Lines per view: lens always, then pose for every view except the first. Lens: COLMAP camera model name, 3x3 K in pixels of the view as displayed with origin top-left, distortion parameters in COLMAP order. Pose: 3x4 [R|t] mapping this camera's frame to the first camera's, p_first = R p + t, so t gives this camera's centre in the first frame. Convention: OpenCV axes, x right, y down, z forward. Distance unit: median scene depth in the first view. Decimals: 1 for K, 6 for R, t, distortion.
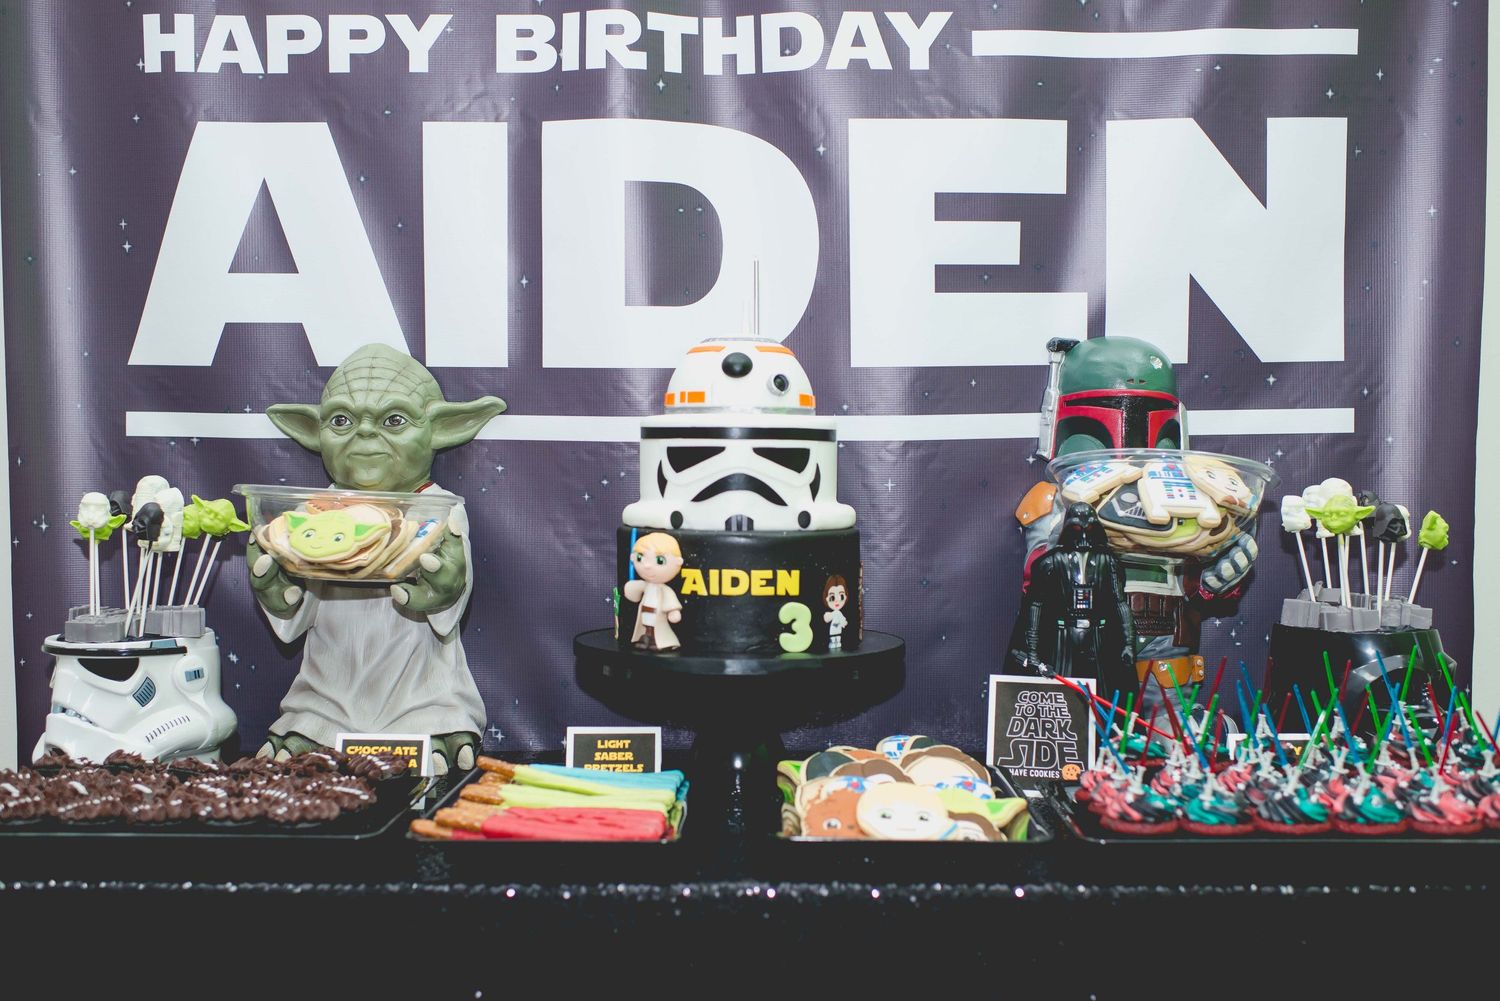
lens RADIAL K [[1500.8, 0, 749.6], [0, 1500.8, 503.7], [0, 0, 1]] dist [-0.105455, 0.000000]
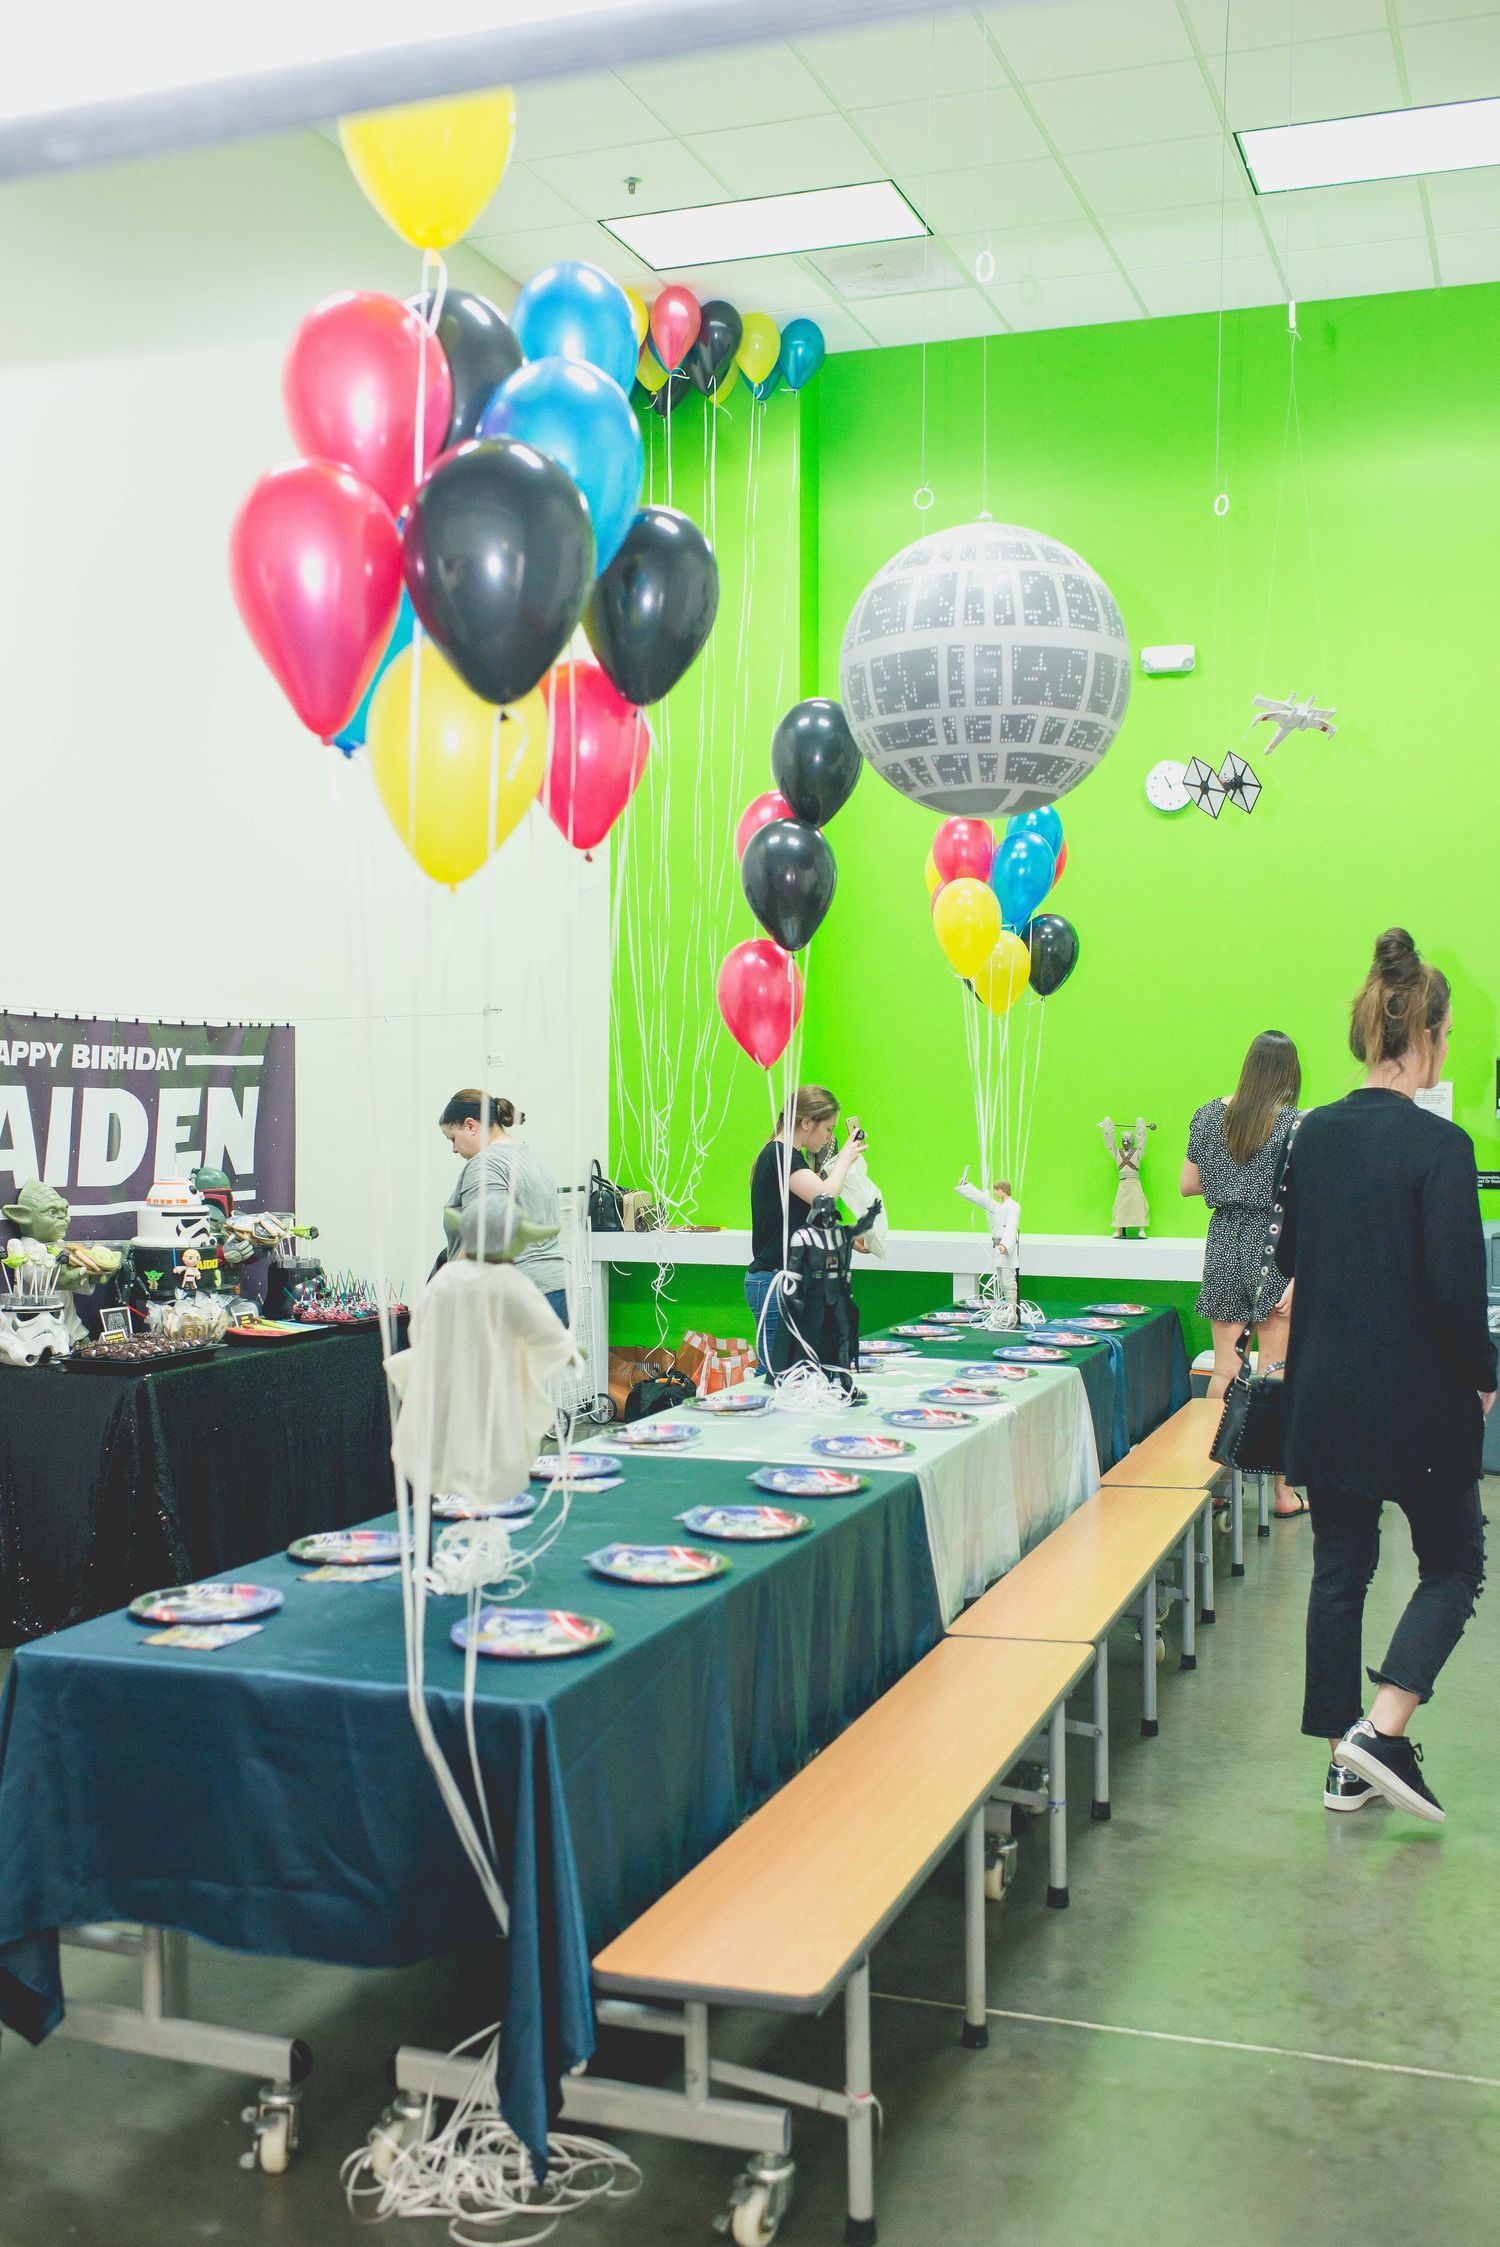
lens RADIAL K [[2248.2, 0, 750.2], [0, 2248.2, 1119.0], [0, 0, 1]] dist [-0.105455, 0.000000]
pose [[0.346784, -0.007792, 0.937913, -3.249018], [0.019283, 0.999813, 0.001176, -0.188771], [-0.937747, 0.017678, 0.346869, -1.333970]]
